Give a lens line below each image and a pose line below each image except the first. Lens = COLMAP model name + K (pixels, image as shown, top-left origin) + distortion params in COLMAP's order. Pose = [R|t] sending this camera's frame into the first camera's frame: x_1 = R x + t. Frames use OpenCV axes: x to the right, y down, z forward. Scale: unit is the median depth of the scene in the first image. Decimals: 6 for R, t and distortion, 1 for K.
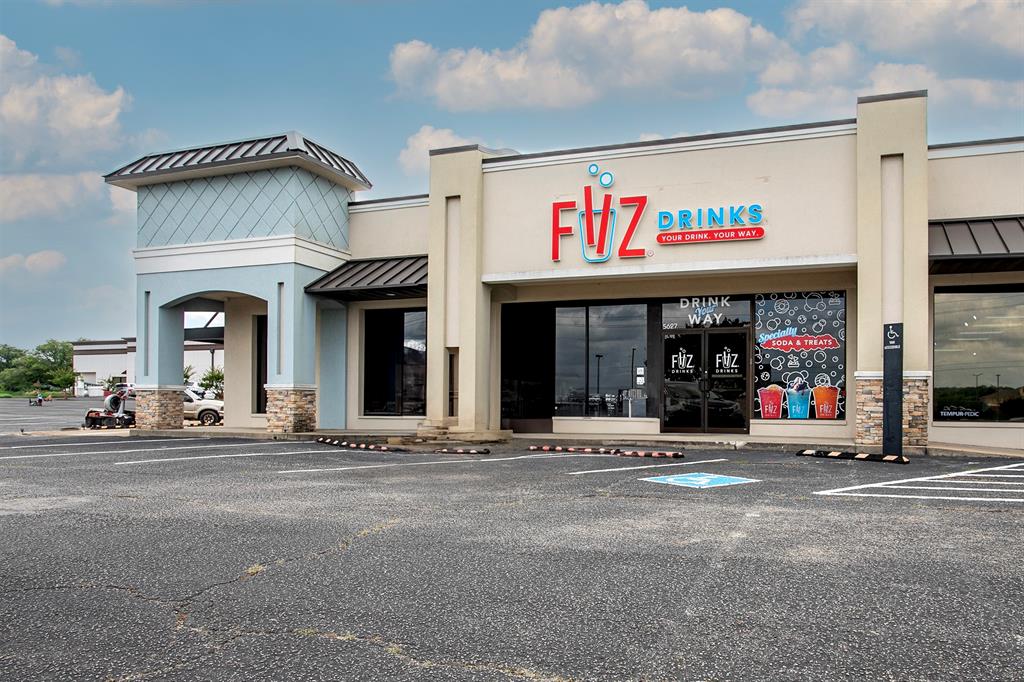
lens RADIAL K [[670.4, 0, 512.5], [0, 670.4, 401.2], [0, 0, 1]] dist [-0.021451, 0.000896]
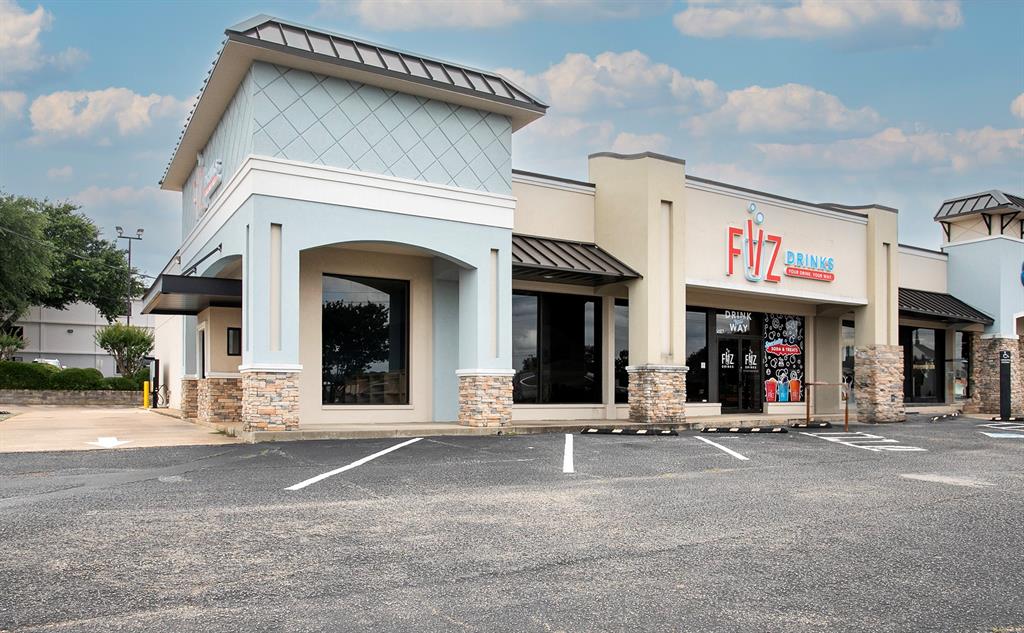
lens RADIAL K [[731.8, 0, 511.9], [0, 731.8, 394.8], [0, 0, 1]] dist [-0.002448, -0.000581]
pose [[0.645630, -0.006217, 0.763625, -1.162317], [-0.005216, 0.999908, 0.012551, -0.005633], [-0.763632, -0.012086, 0.645538, 0.420012]]
